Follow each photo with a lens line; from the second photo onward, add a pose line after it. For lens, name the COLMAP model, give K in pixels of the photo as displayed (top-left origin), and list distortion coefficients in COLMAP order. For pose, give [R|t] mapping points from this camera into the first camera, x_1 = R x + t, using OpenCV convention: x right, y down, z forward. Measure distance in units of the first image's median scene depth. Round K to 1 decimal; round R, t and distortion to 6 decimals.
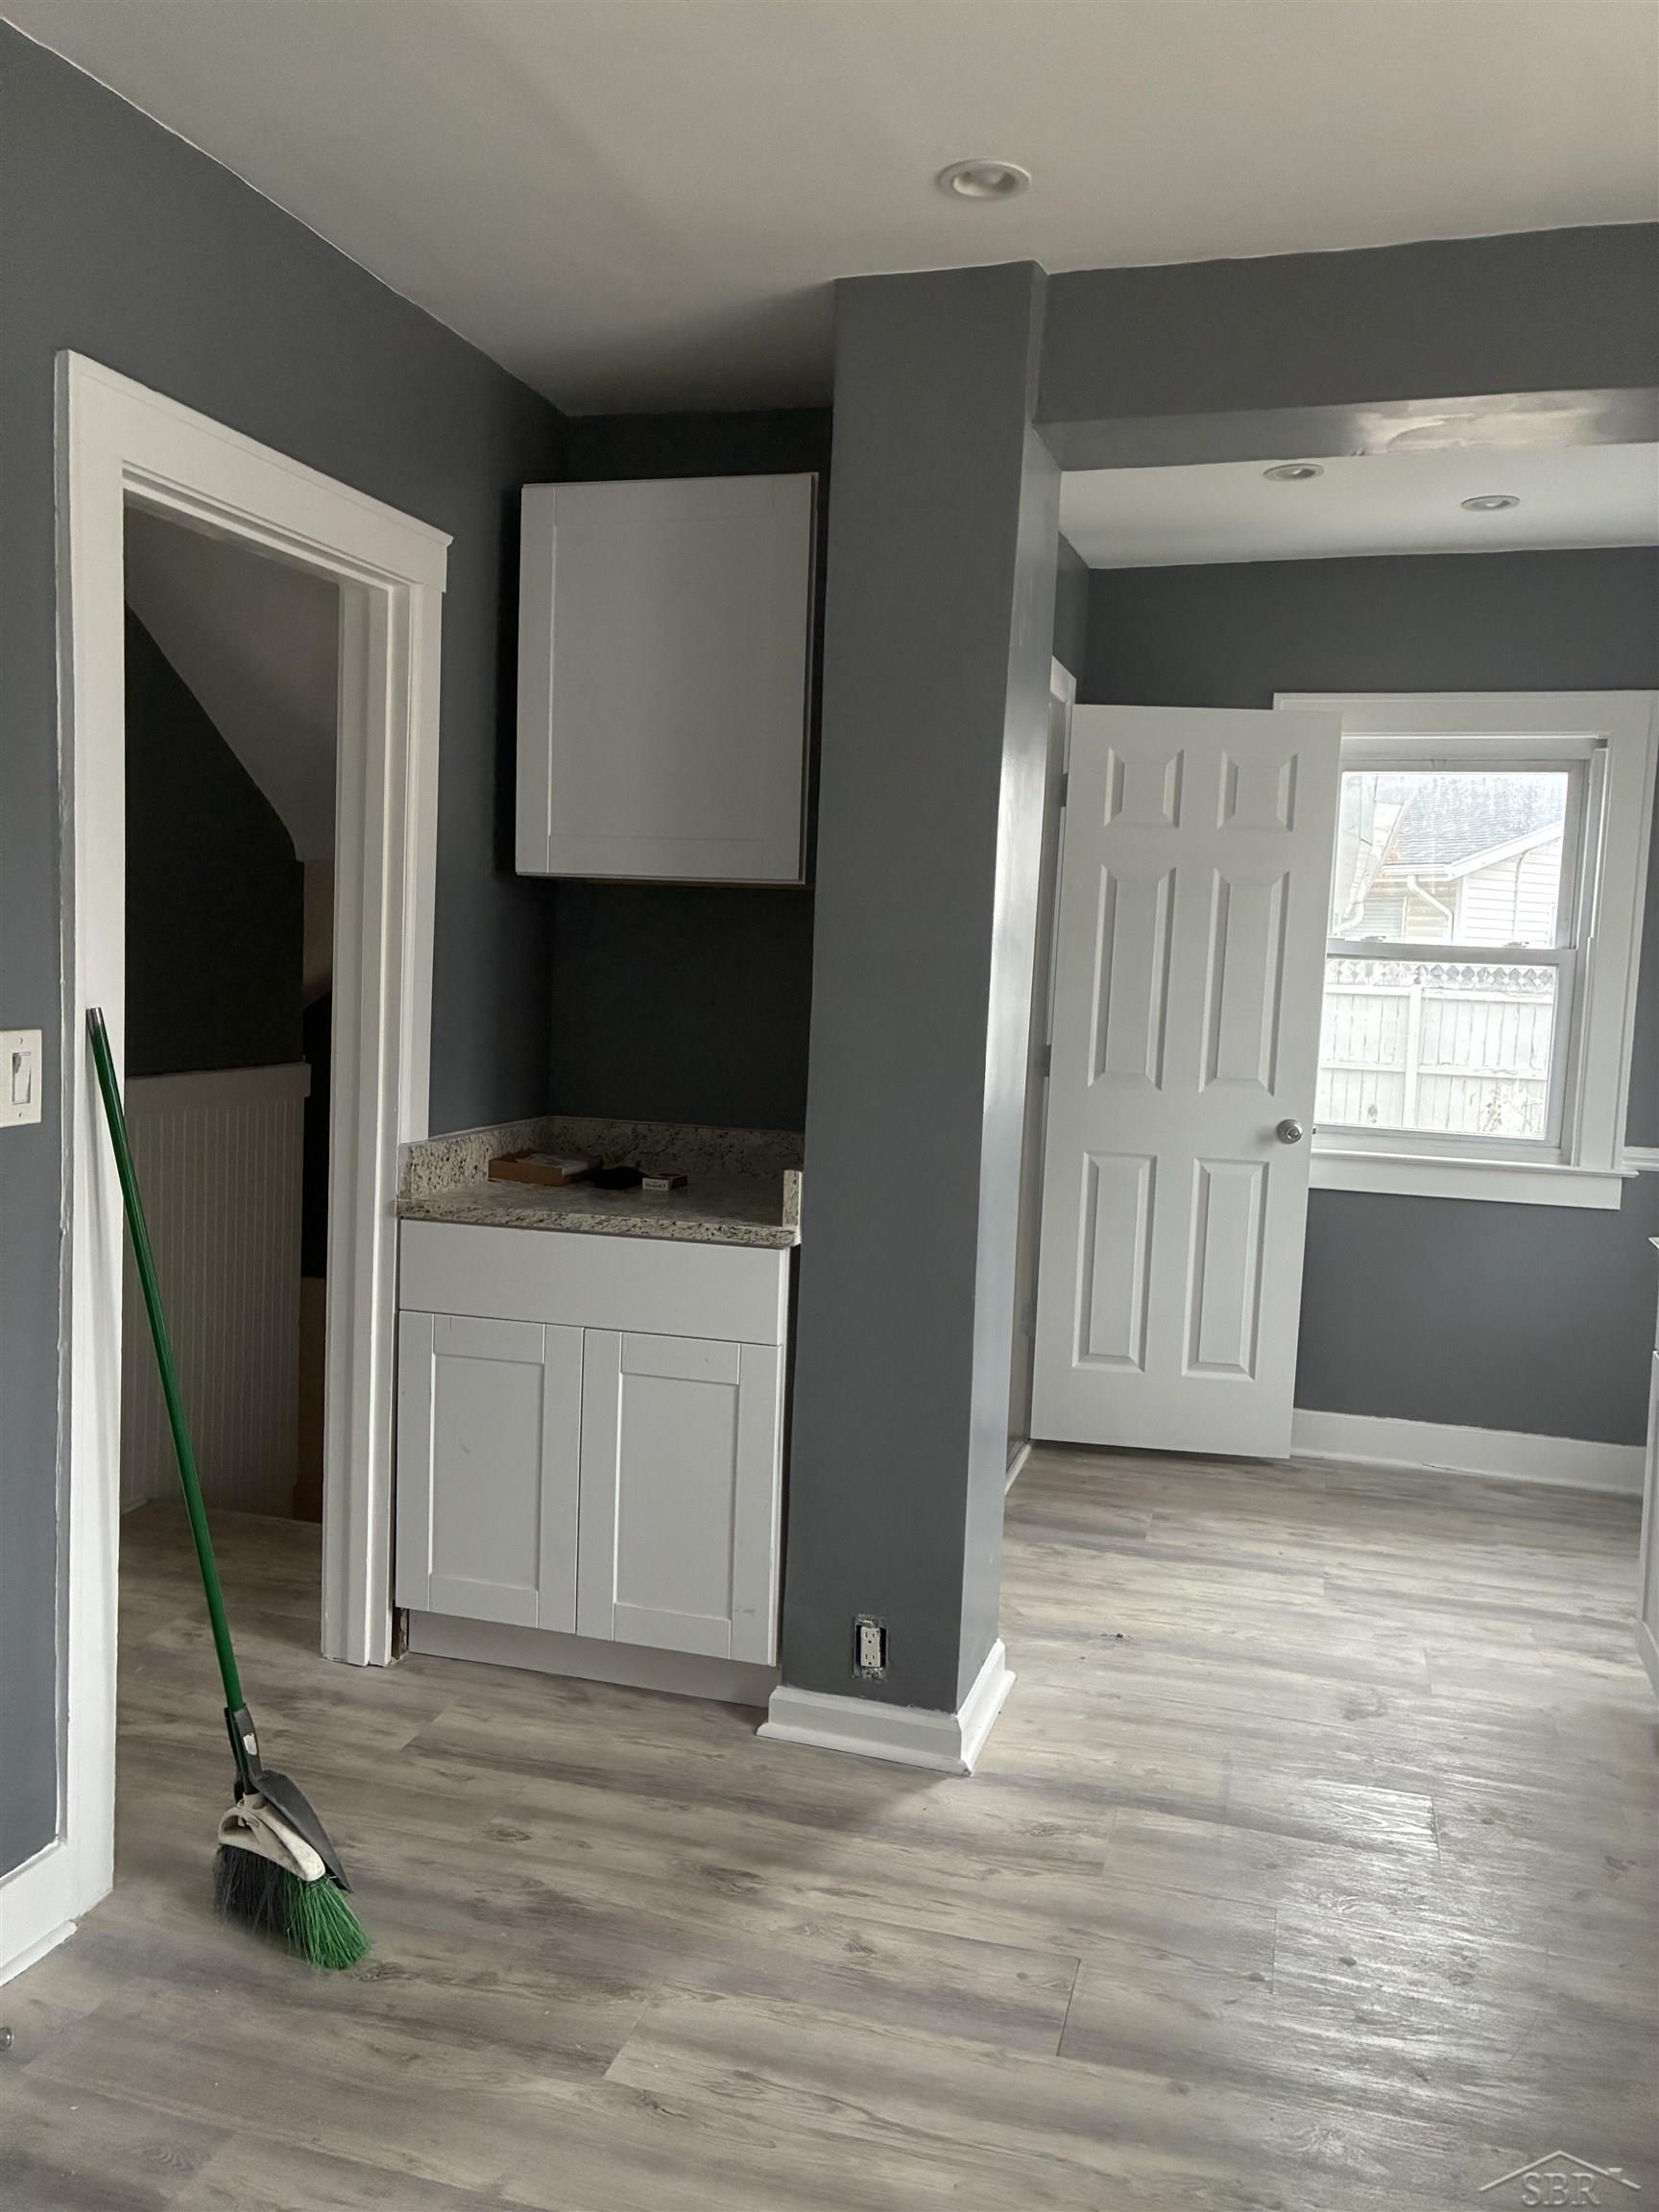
lens RADIAL K [[1697.6, 0, 829.5], [0, 1697.6, 1106.0], [0, 0, 1]] dist [0.030060, 0.001670]
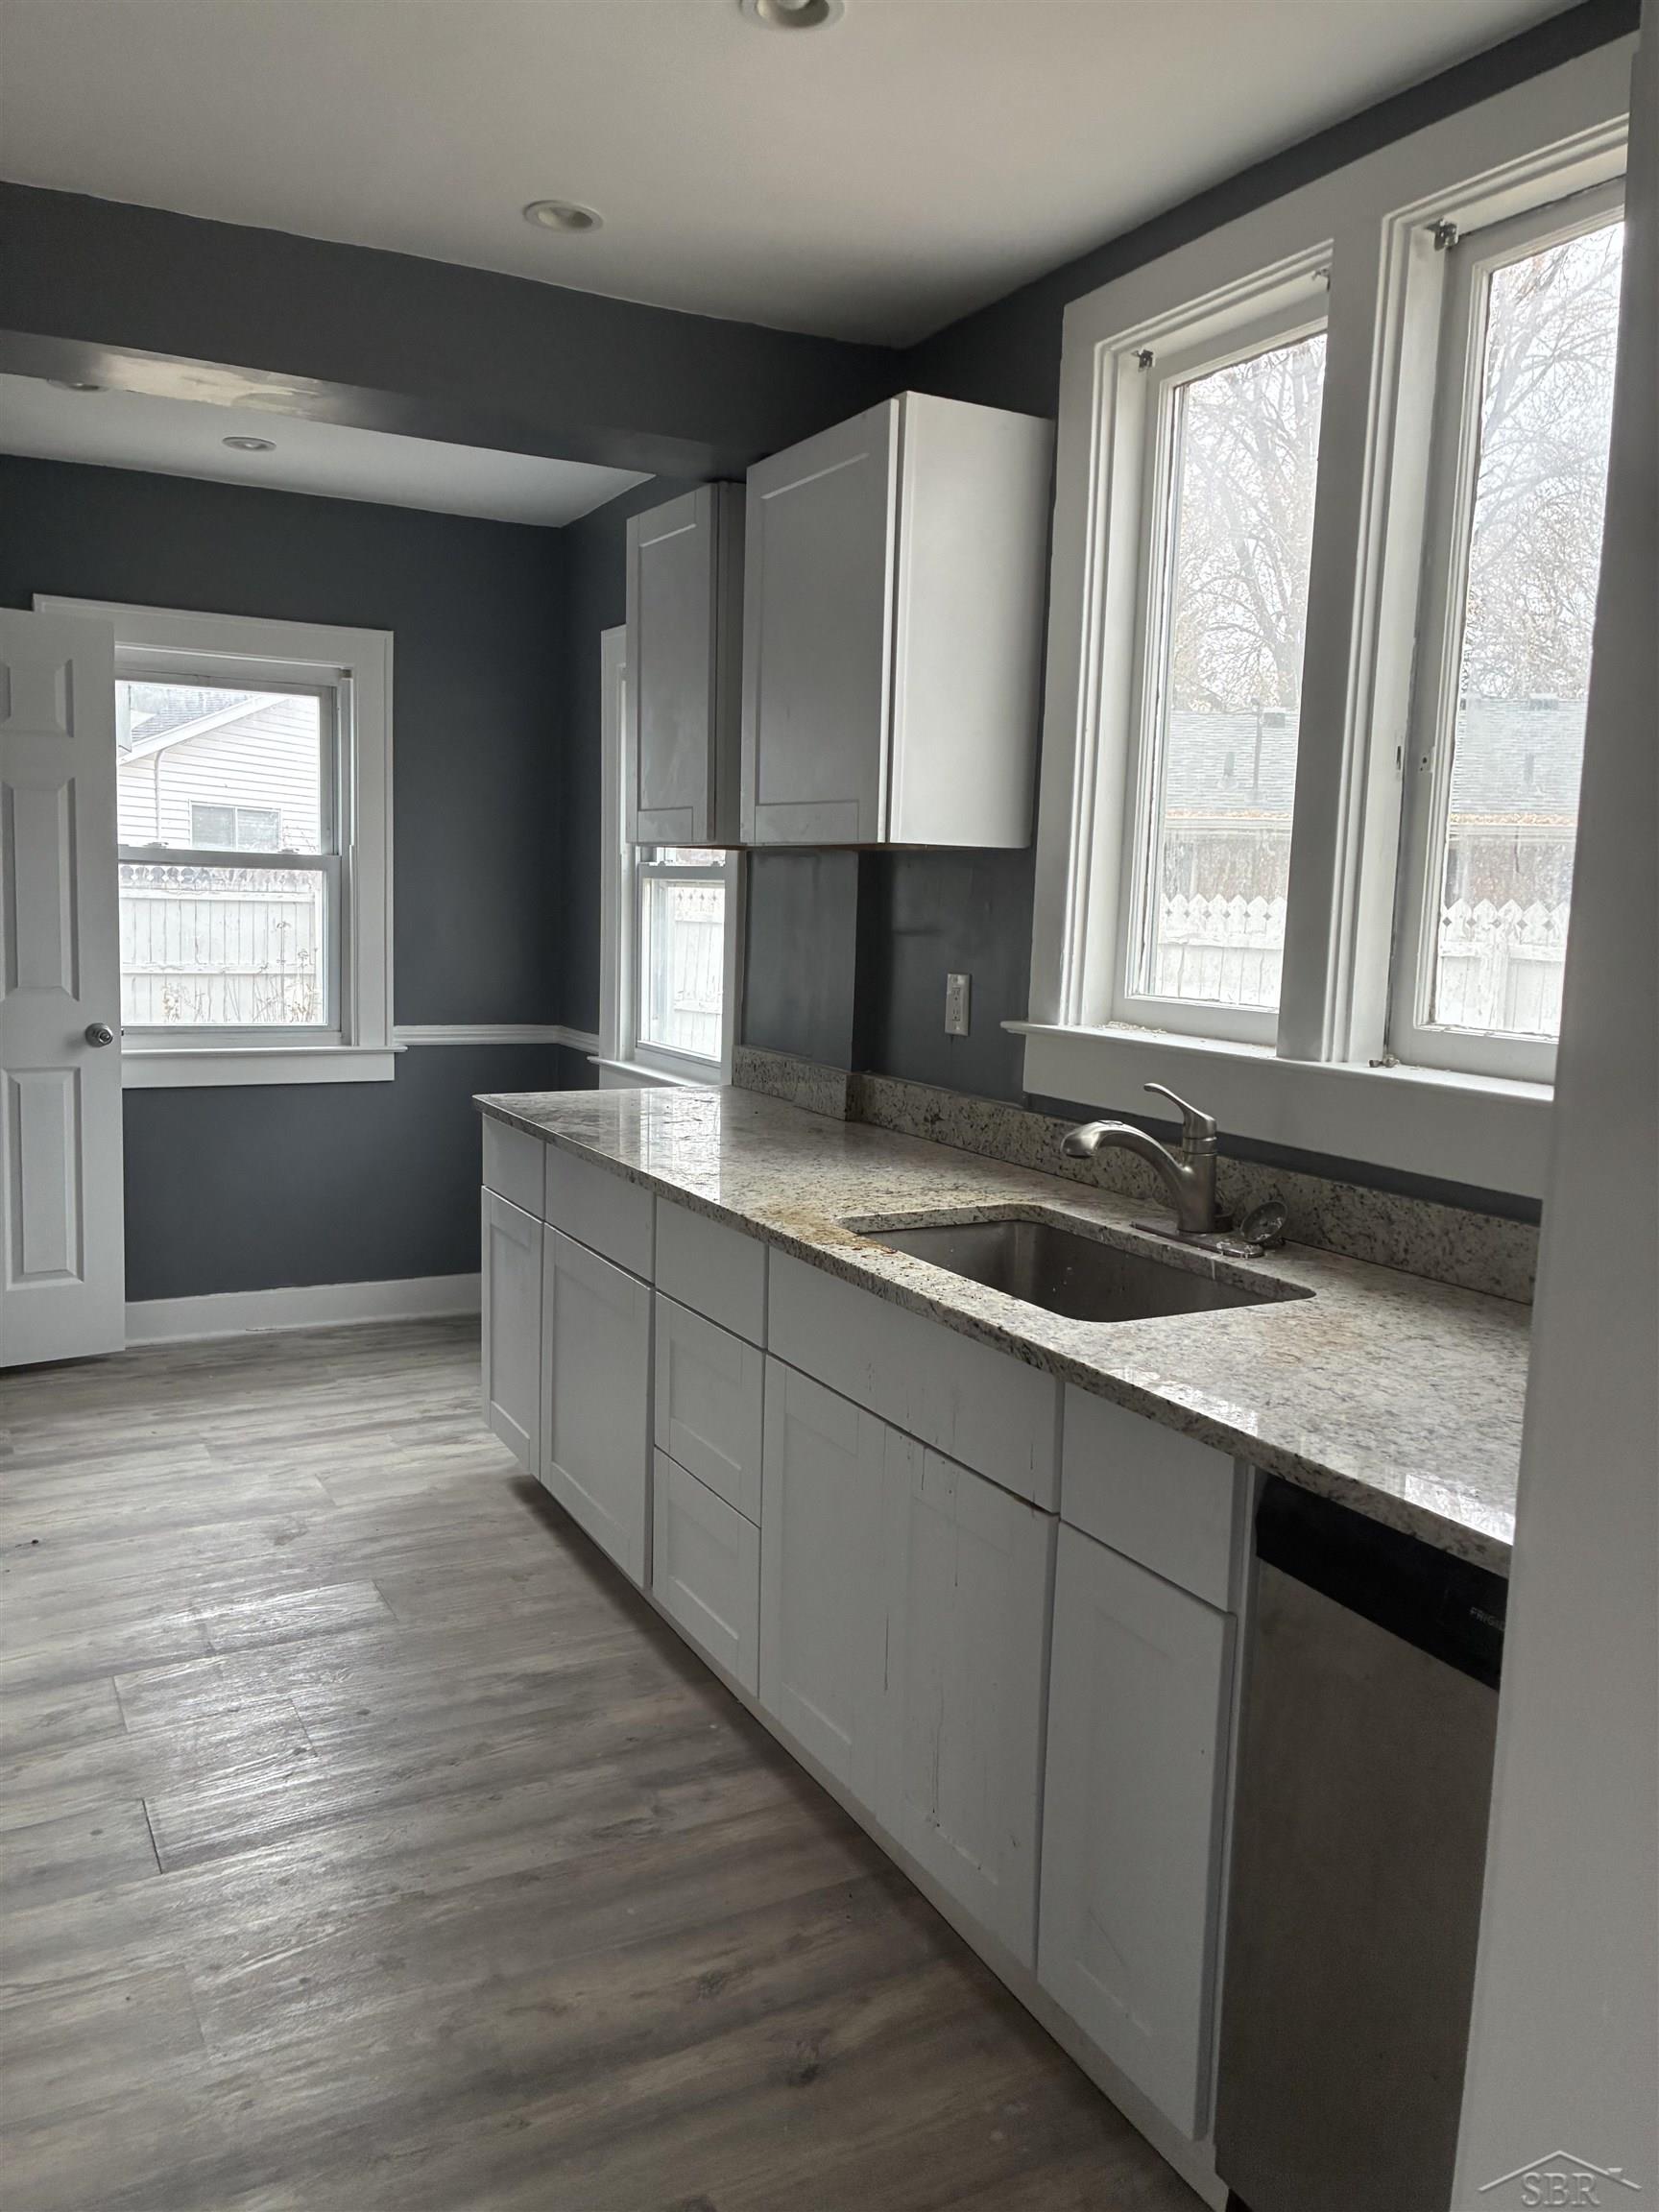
lens RADIAL K [[1697.6, 0, 829.5], [0, 1697.6, 1106.0], [0, 0, 1]] dist [0.030060, 0.001670]
pose [[0.714198, -0.105744, 0.691910, -0.137938], [0.063281, 0.994229, 0.086628, -0.003870], [-0.697077, -0.018084, 0.716768, -0.043708]]
